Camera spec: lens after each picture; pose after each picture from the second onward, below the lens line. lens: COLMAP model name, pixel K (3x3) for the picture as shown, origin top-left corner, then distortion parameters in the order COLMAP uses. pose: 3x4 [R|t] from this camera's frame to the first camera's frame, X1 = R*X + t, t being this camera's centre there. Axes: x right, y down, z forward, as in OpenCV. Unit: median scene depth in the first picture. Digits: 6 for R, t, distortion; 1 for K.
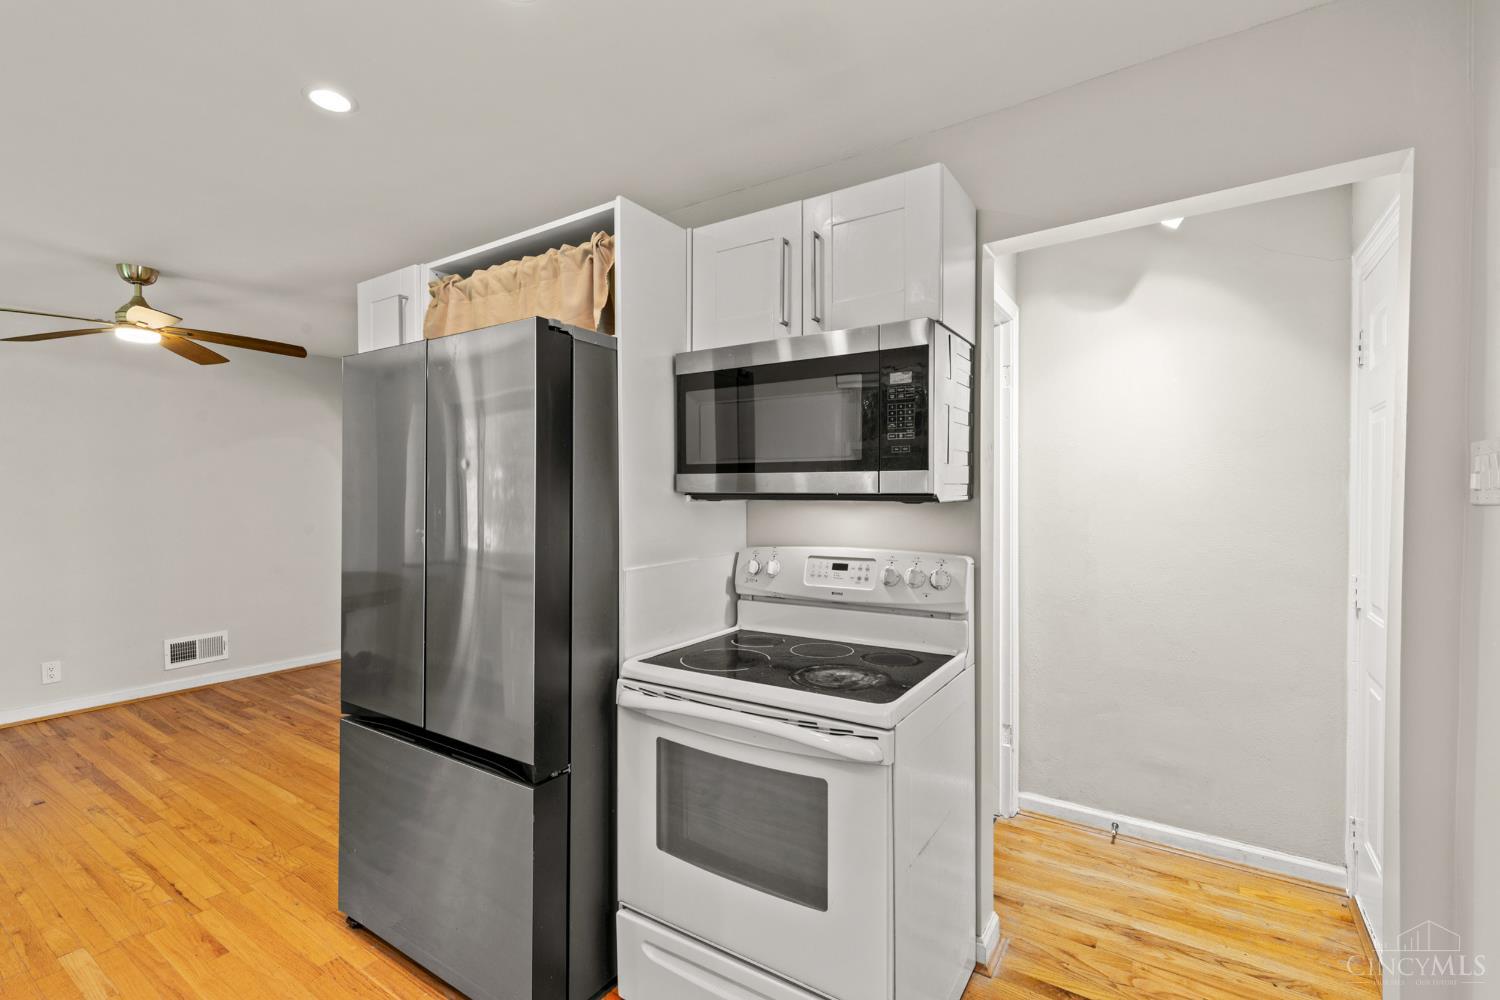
lens RADIAL K [[679.0, 0, 738.1], [0, 679.0, 502.2], [0, 0, 1]] dist [0.001854, 0.003321]
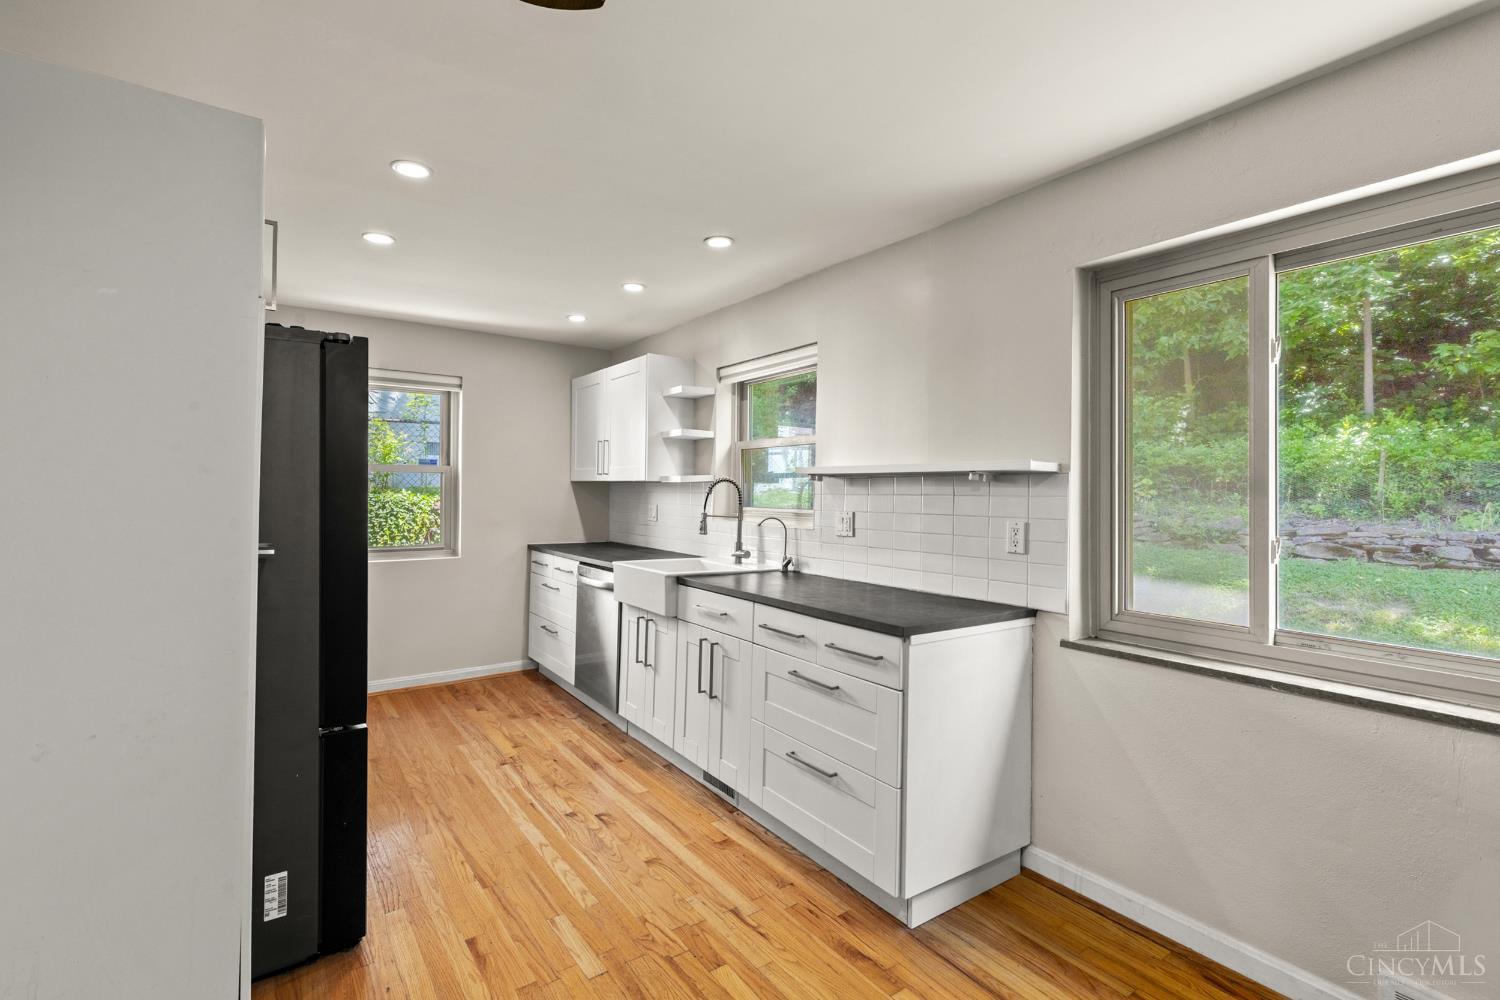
lens RADIAL K [[679.0, 0, 734.8], [0, 679.0, 488.6], [0, 0, 1]] dist [0.001854, 0.003321]
pose [[-0.933808, -0.009707, 0.357643, -1.060743], [-0.007952, 0.999948, 0.006377, -0.014068], [-0.357686, 0.003111, -0.933837, 1.293075]]
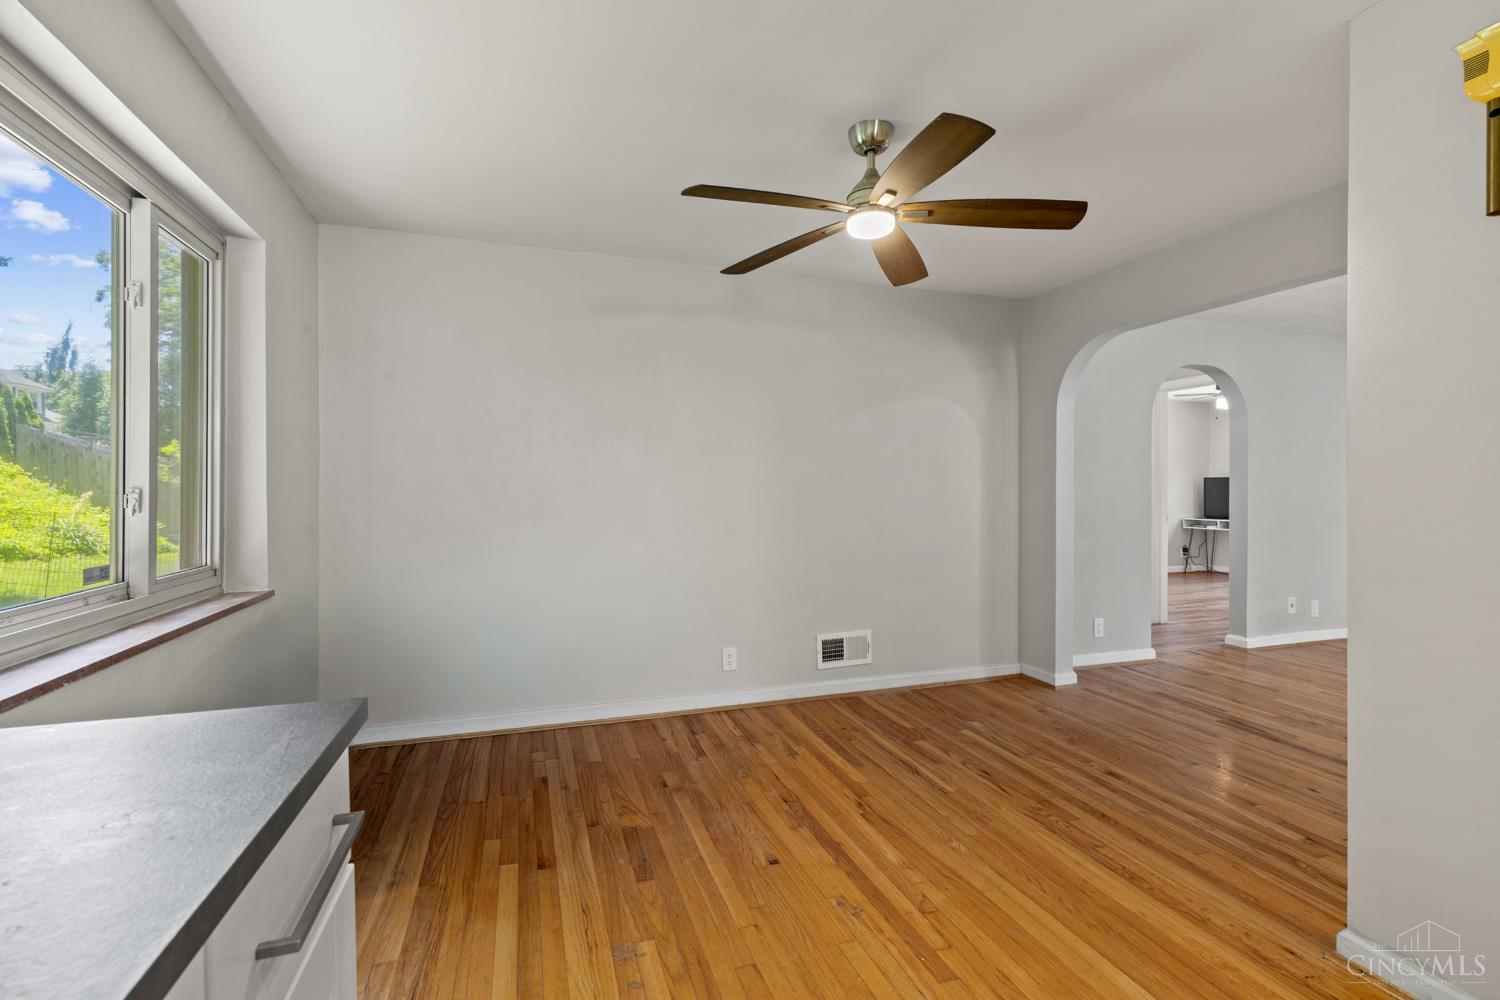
lens RADIAL K [[679.0, 0, 737.5], [0, 679.0, 490.8], [0, 0, 1]] dist [0.001854, 0.003321]
pose [[0.791196, -0.001635, -0.611560, -0.637525], [-0.002335, 0.999981, -0.005695, 0.040252], [0.611558, 0.005933, 0.791177, 0.410301]]
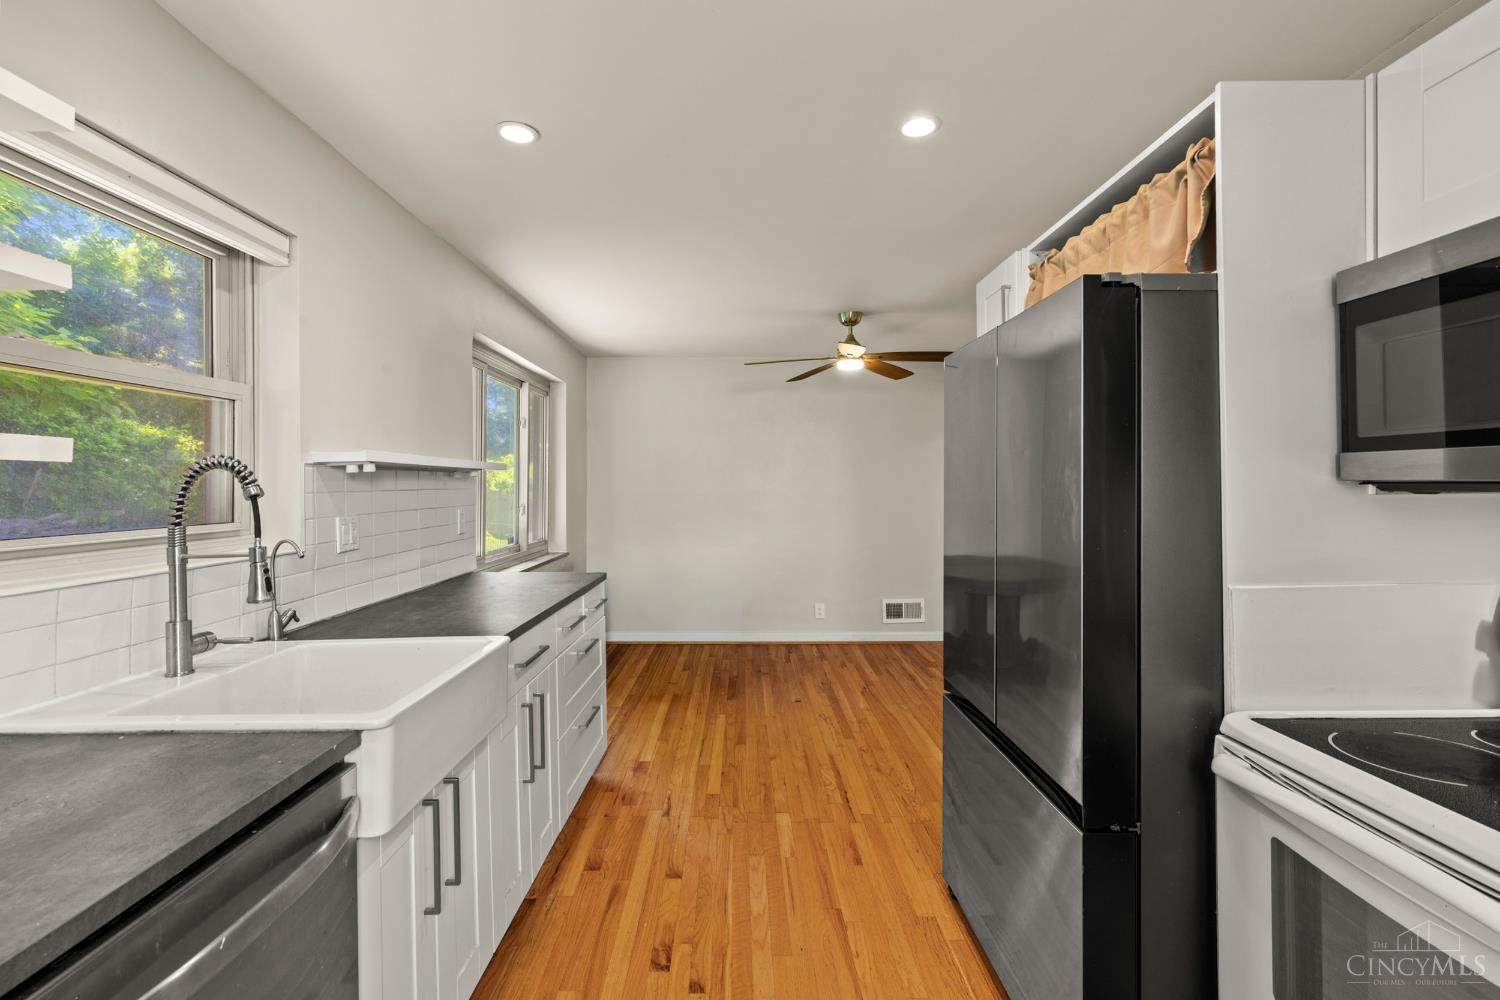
lens RADIAL K [[679.0, 0, 735.0], [0, 679.0, 481.1], [0, 0, 1]] dist [0.001854, 0.003321]
pose [[0.559042, -0.008484, -0.829096, 0.093042], [-0.003643, 0.999913, -0.012689, -0.002345], [0.829131, 0.010114, 0.558963, 0.096821]]
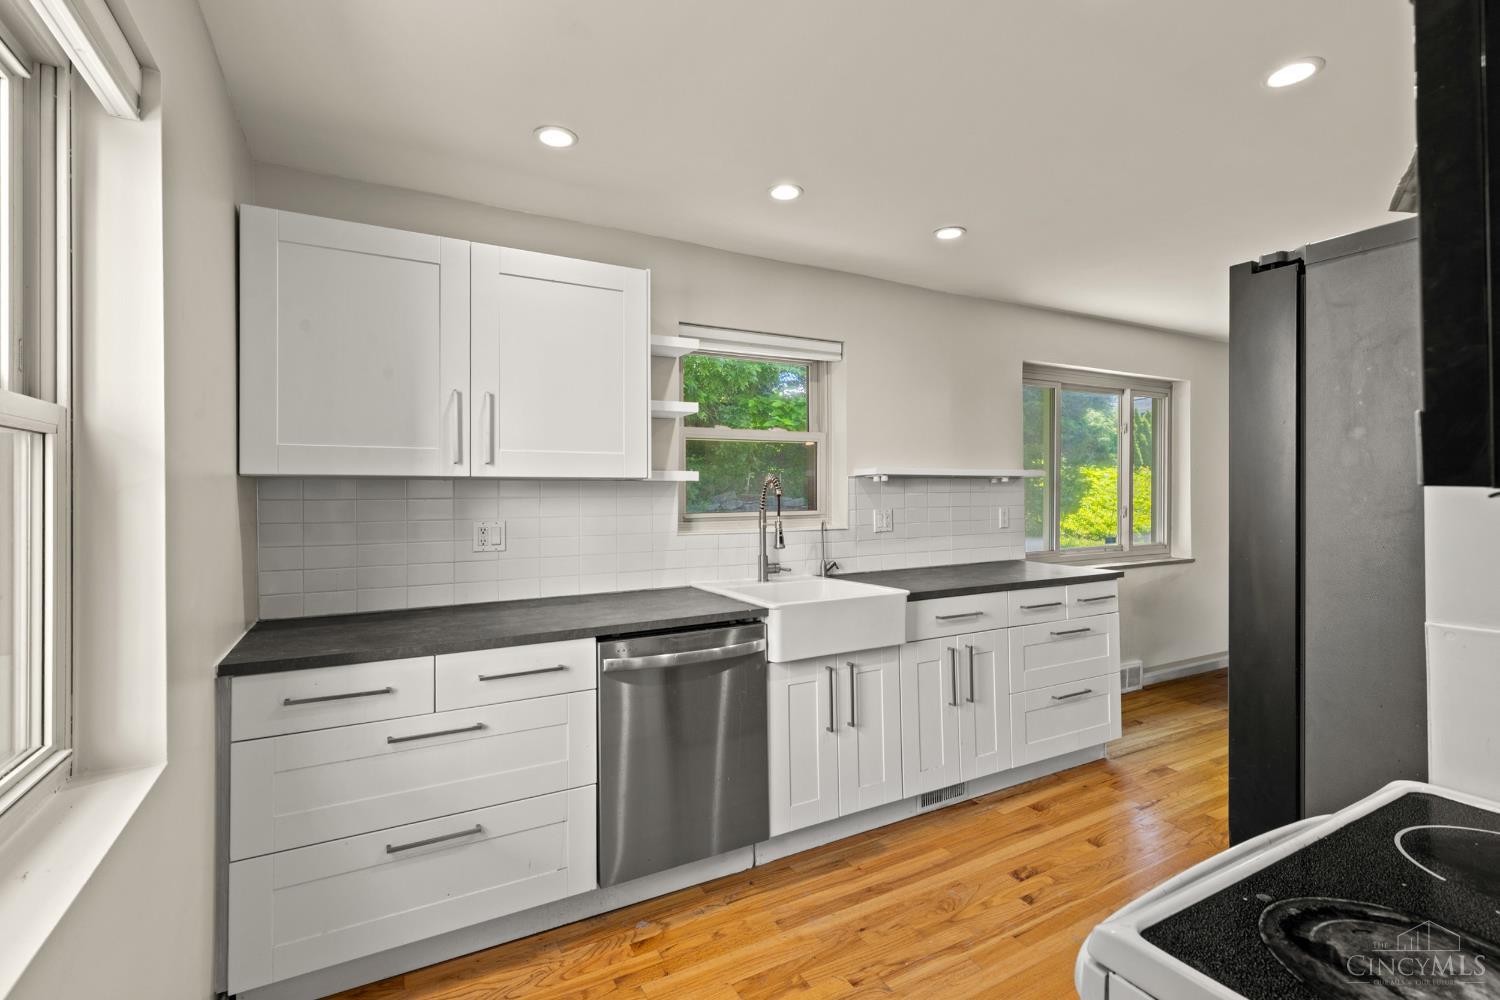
lens RADIAL K [[679.0, 0, 741.8], [0, 679.0, 488.6], [0, 0, 1]] dist [0.001854, 0.003321]
pose [[-0.453085, -0.001235, -0.891467, 0.398406], [-0.006744, 0.999975, 0.002042, -0.008421], [0.891442, 0.006937, -0.453082, 0.497683]]
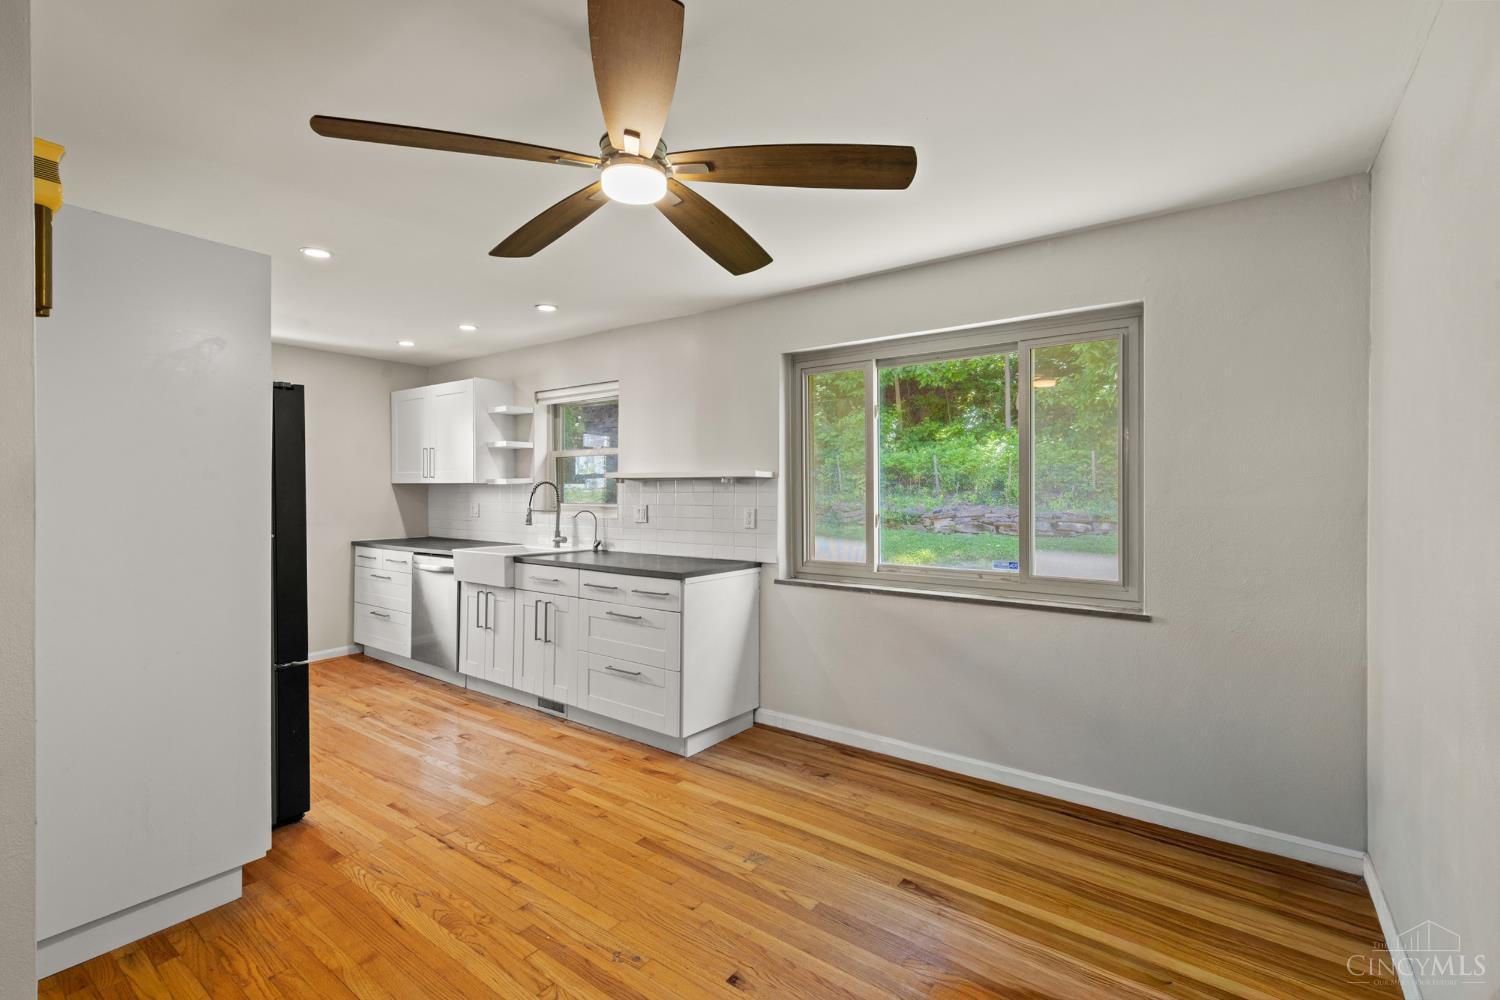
lens RADIAL K [[679.0, 0, 738.6], [0, 679.0, 493.5], [0, 0, 1]] dist [0.001854, 0.003321]
pose [[-0.998950, -0.001409, 0.045789, -1.126658], [-0.000625, 0.999853, 0.017127, -0.023411], [-0.045807, 0.017080, -0.998804, 1.733152]]
